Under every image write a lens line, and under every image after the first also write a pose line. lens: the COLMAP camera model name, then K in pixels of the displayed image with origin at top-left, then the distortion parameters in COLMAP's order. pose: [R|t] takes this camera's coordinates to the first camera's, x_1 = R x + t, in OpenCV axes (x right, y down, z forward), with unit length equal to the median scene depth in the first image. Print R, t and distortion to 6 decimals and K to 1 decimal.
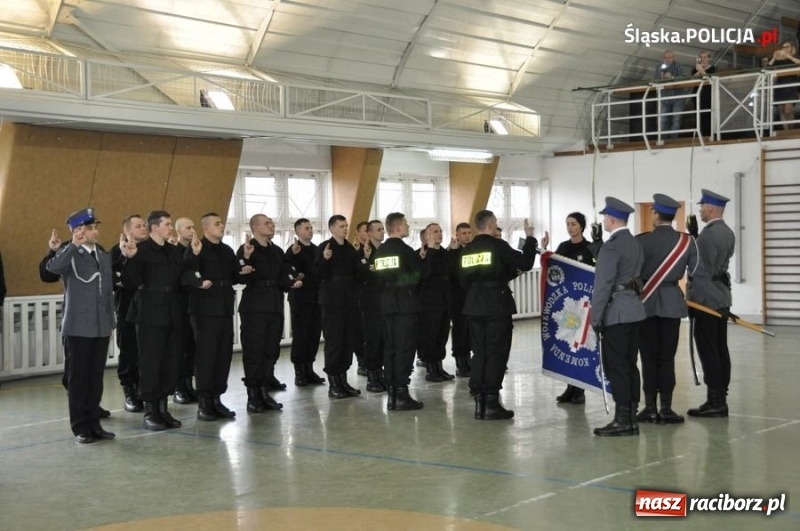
lens RADIAL K [[1421.9, 0, 415.4], [0, 1421.9, 255.3], [0, 0, 1]] dist [0.448222, 0.000000]
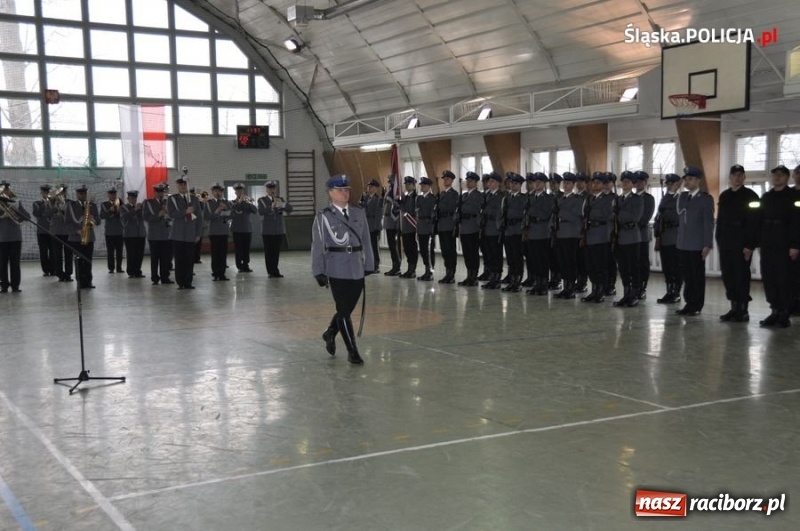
lens RADIAL K [[993.3, 0, 404.7], [0, 993.3, 269.7], [0, 0, 1]] dist [0.110487, 0.000000]
pose [[-0.431984, 0.091211, -0.897257, 0.889730], [0.007663, 0.995208, 0.097479, -0.031603], [0.901849, 0.035233, -0.430613, 1.232232]]
